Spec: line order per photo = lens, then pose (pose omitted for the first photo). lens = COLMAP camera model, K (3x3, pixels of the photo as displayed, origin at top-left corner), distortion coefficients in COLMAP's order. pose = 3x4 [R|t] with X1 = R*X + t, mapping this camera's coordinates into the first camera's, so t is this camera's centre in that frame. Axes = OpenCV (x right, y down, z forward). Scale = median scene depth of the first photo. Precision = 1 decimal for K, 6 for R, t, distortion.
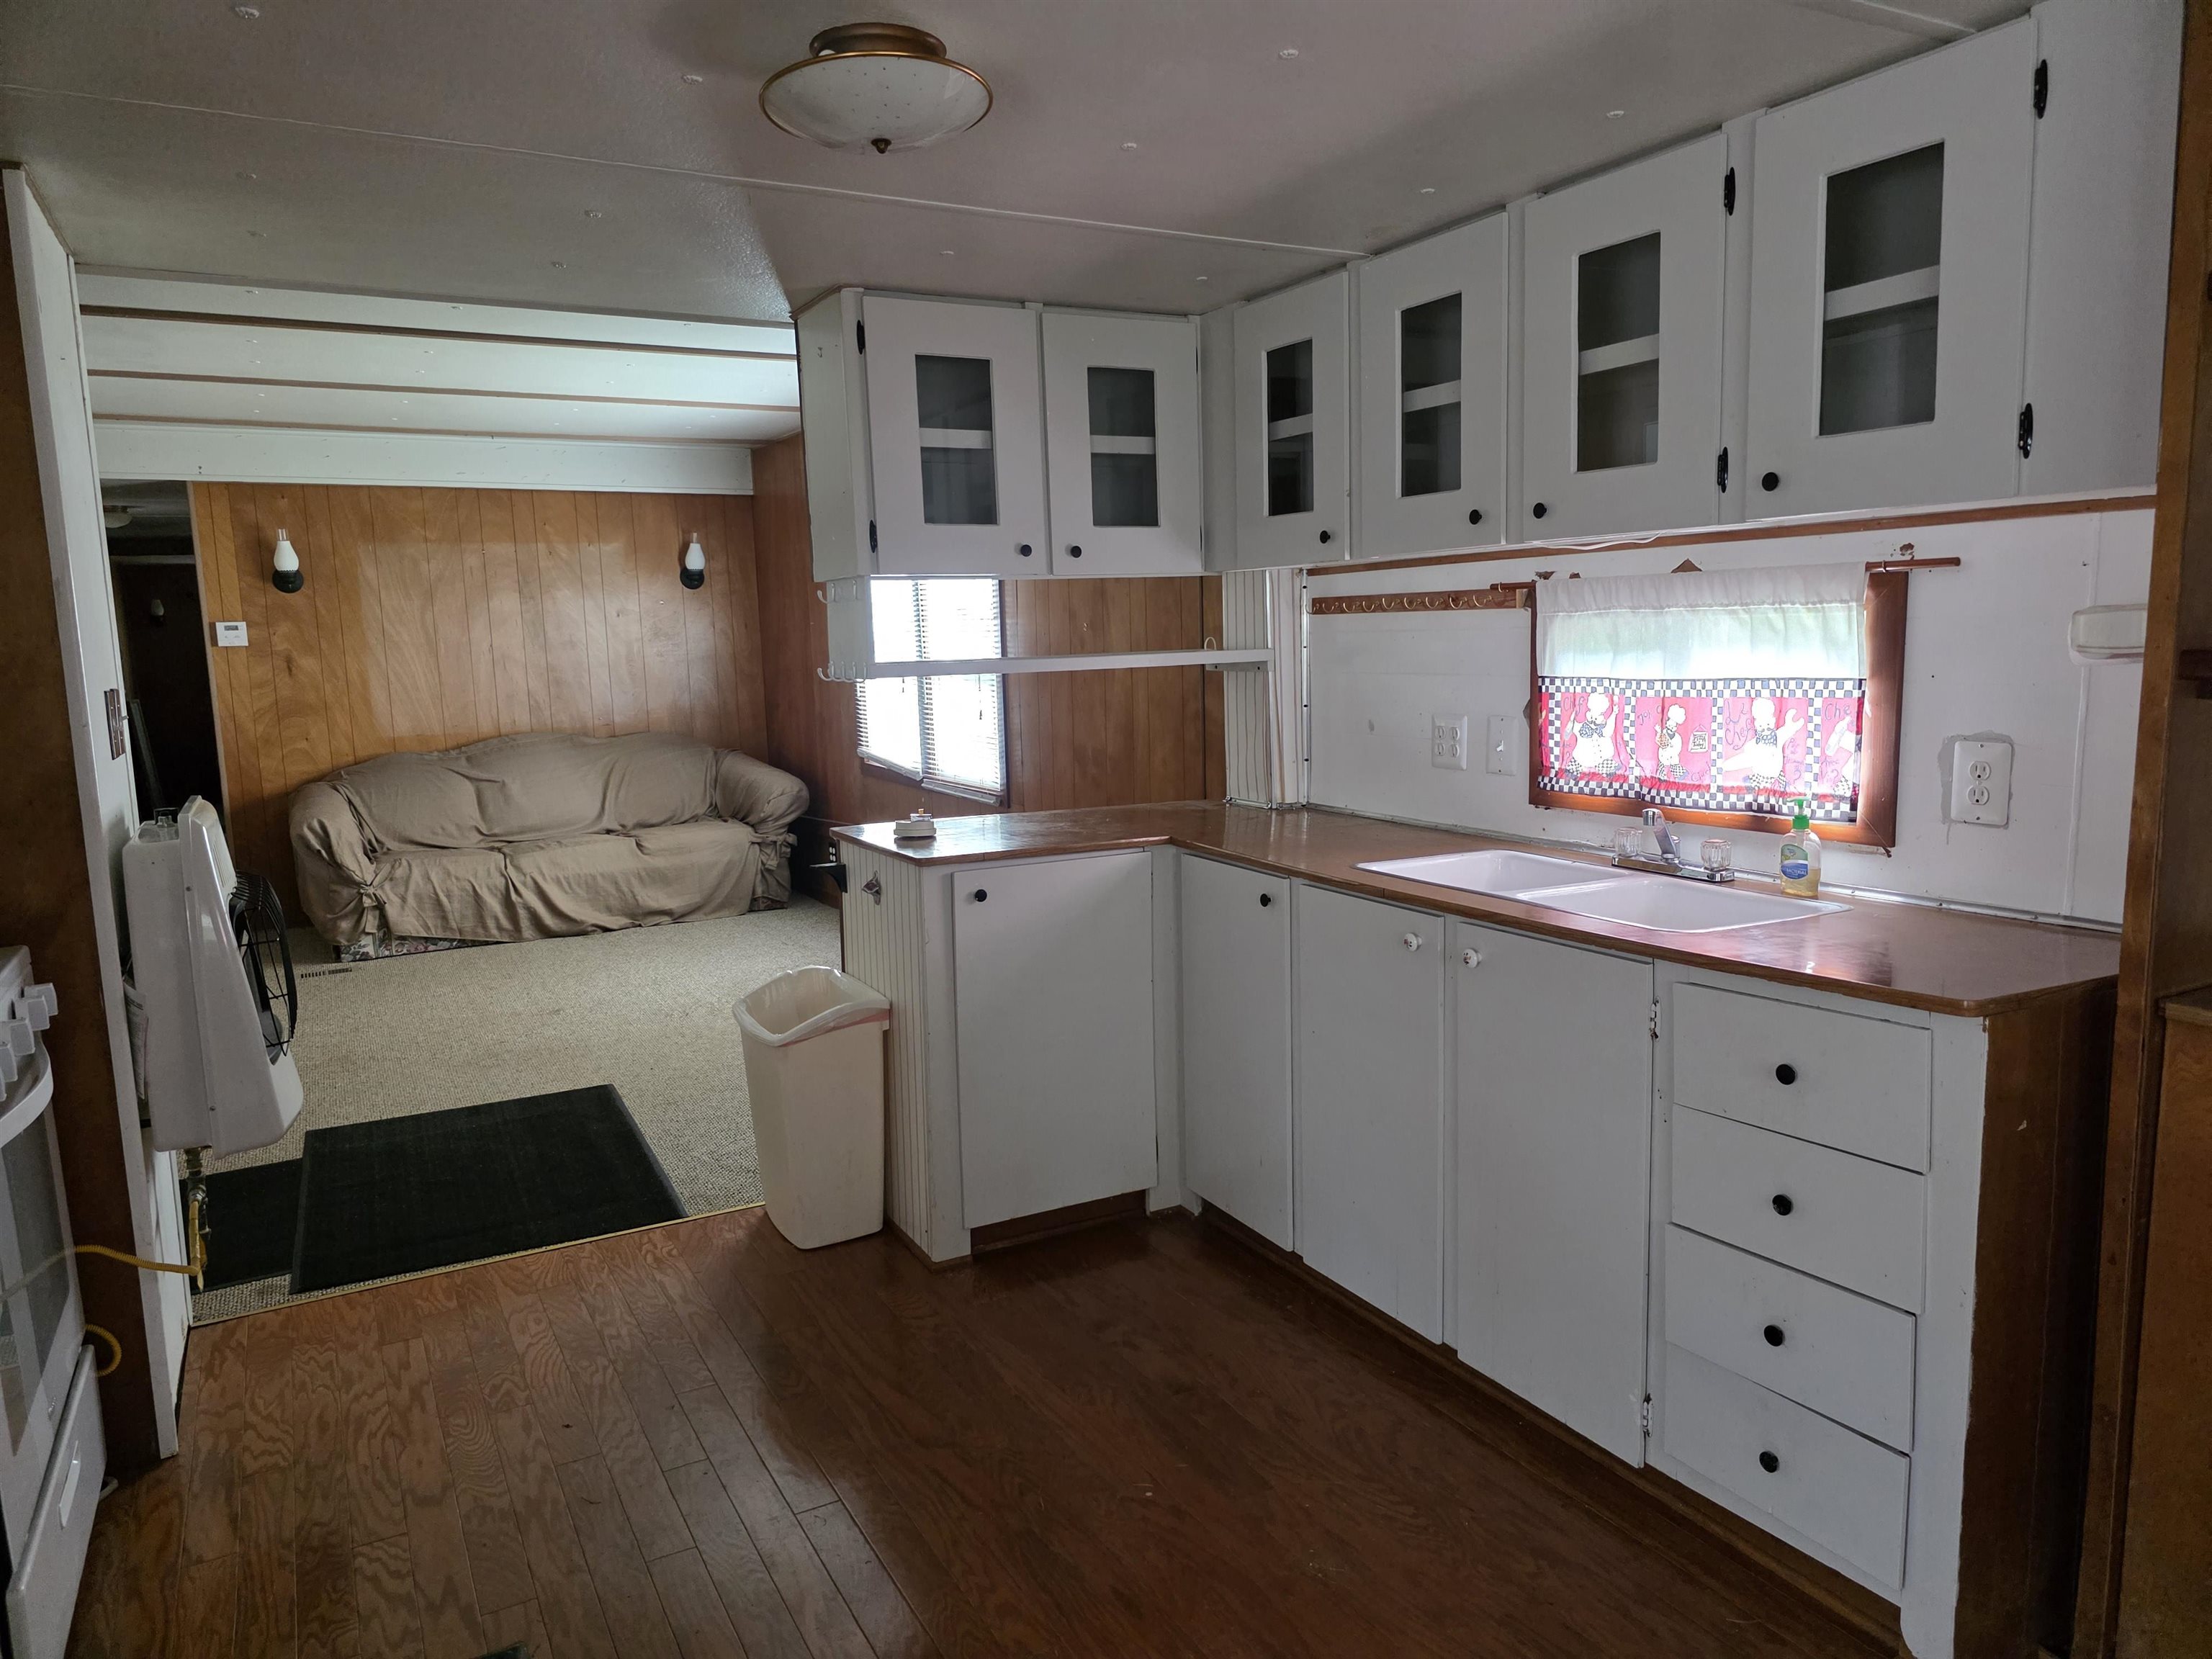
lens RADIAL K [[1474.8, 0, 1115.6], [0, 1474.8, 834.3], [0, 0, 1]] dist [0.013343, -0.003609]
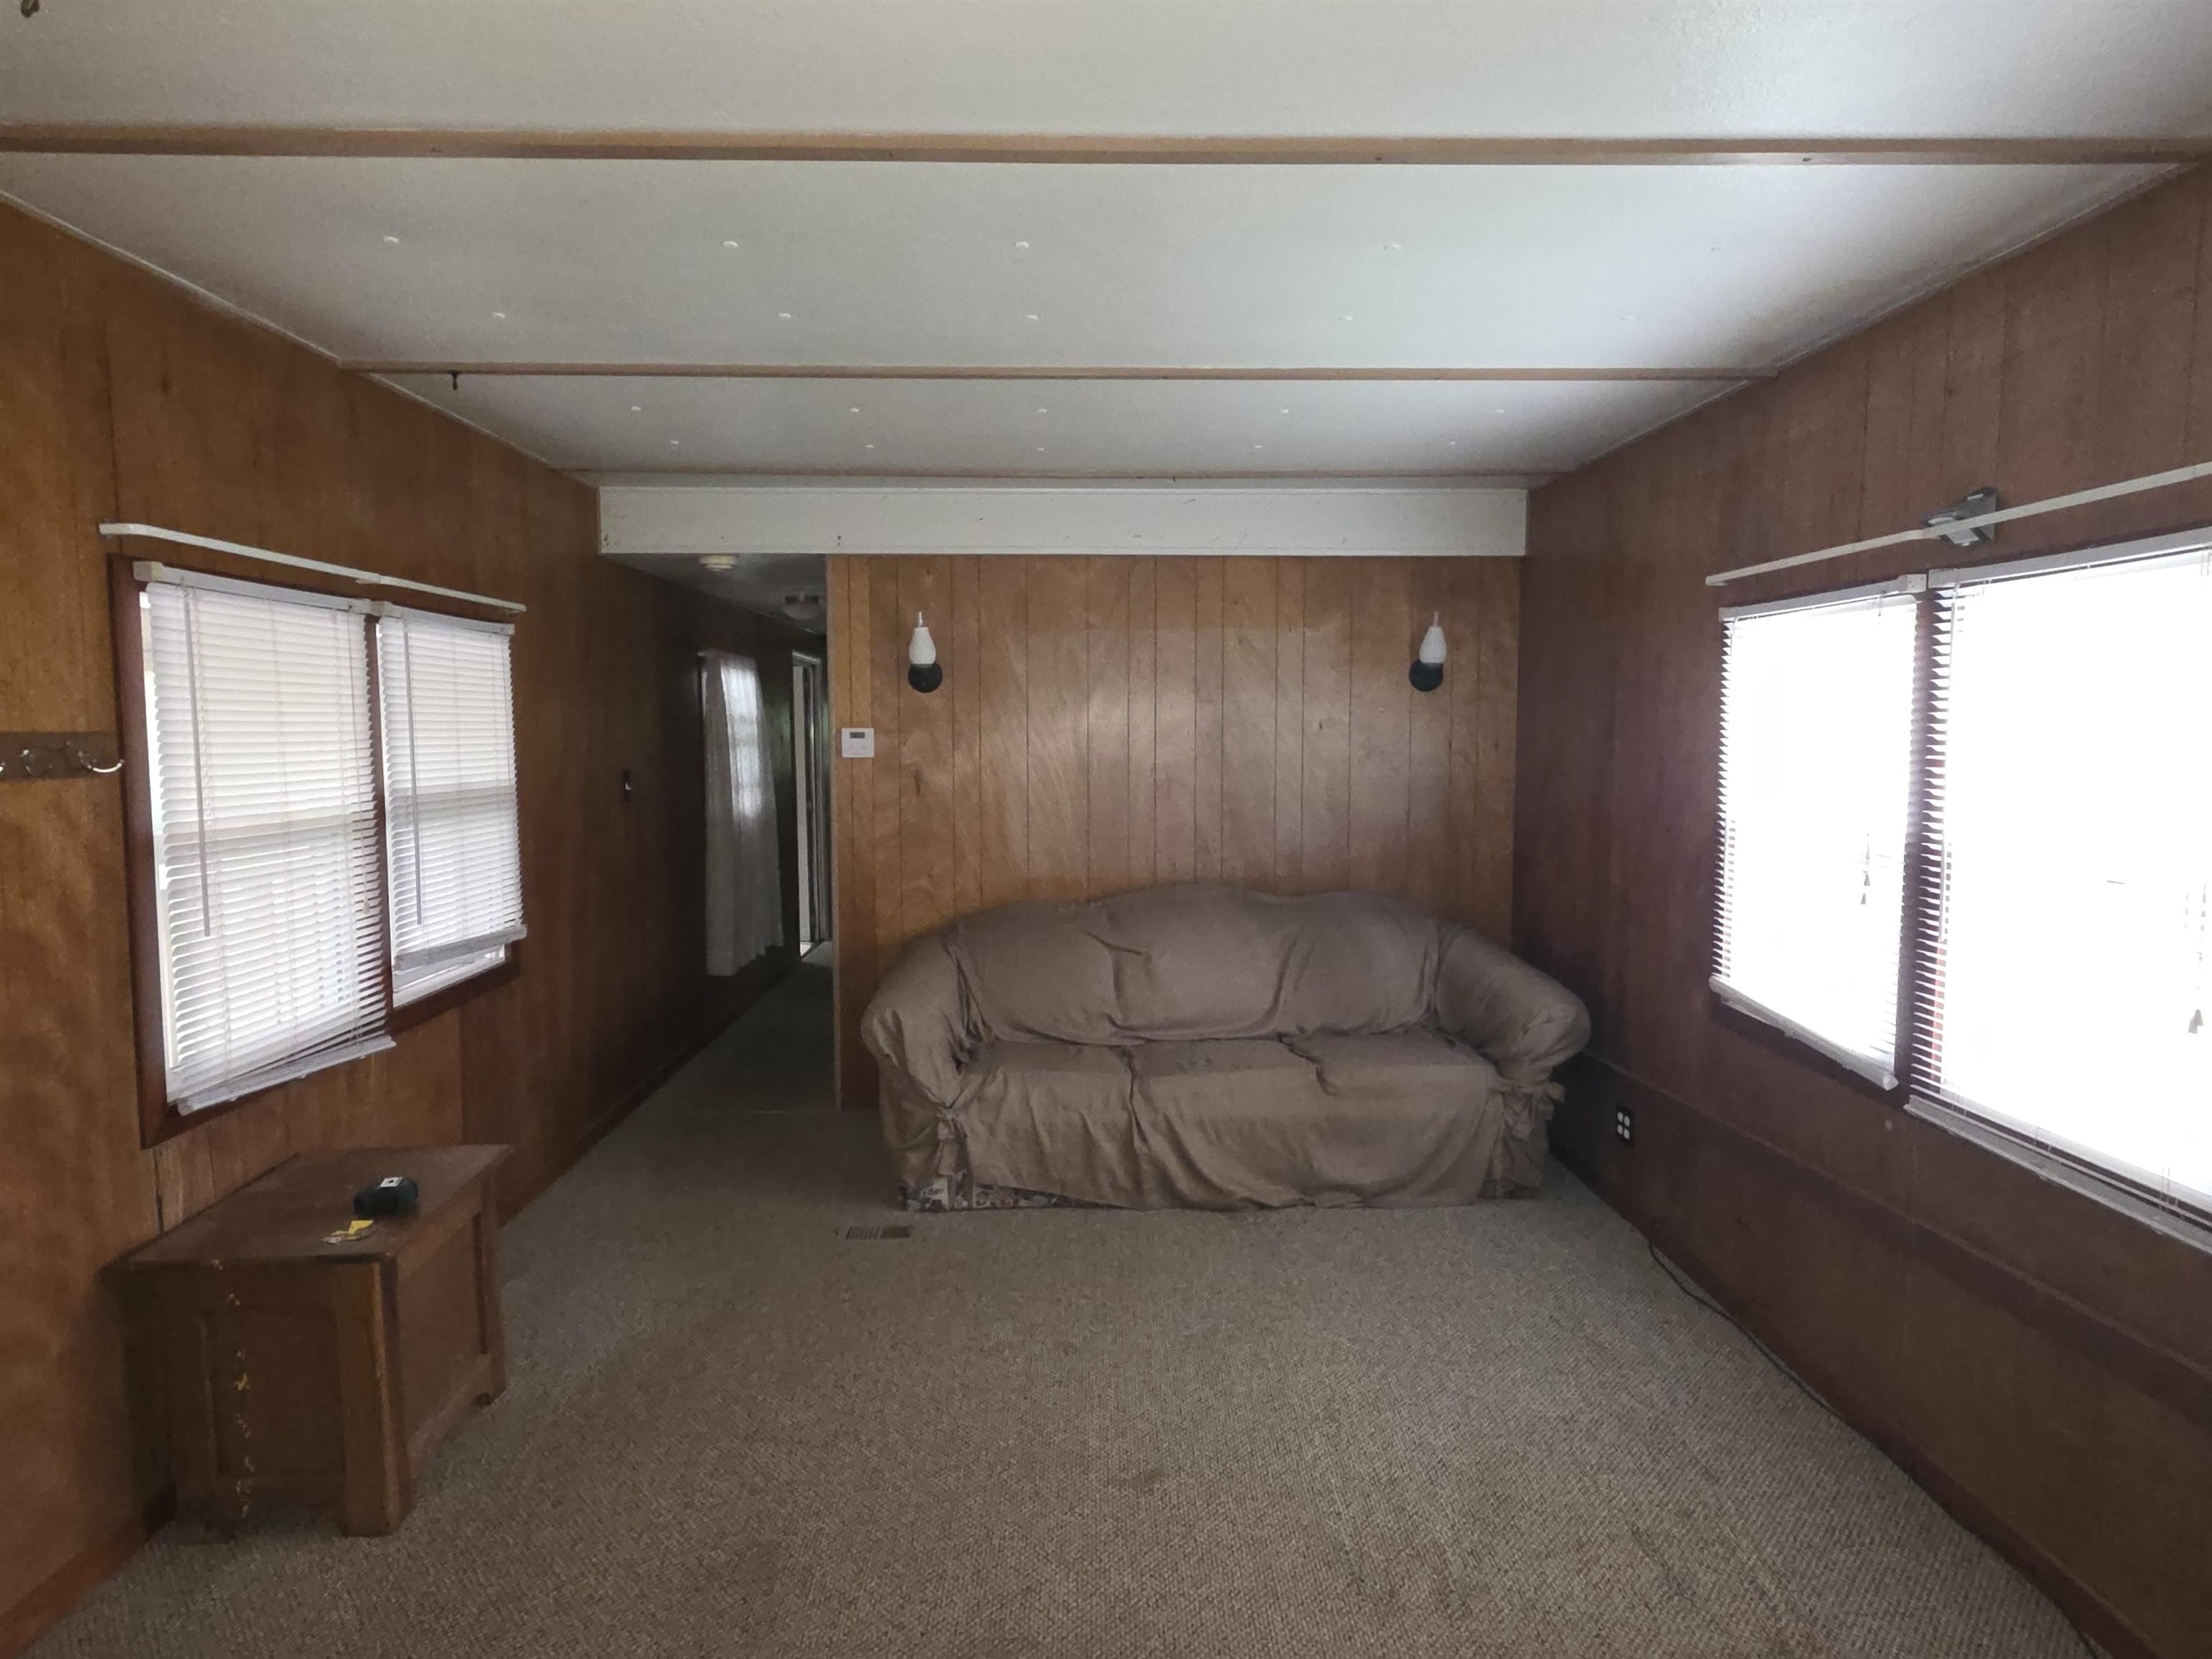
lens RADIAL K [[1250.2, 0, 1101.3], [0, 1250.2, 834.6], [0, 0, 1]] dist [0.000615, -0.000100]
pose [[0.881413, 0.066904, -0.467584, -0.155915], [-0.087431, 0.995921, -0.022310, -0.080103], [0.464184, 0.060545, 0.883667, 0.455013]]
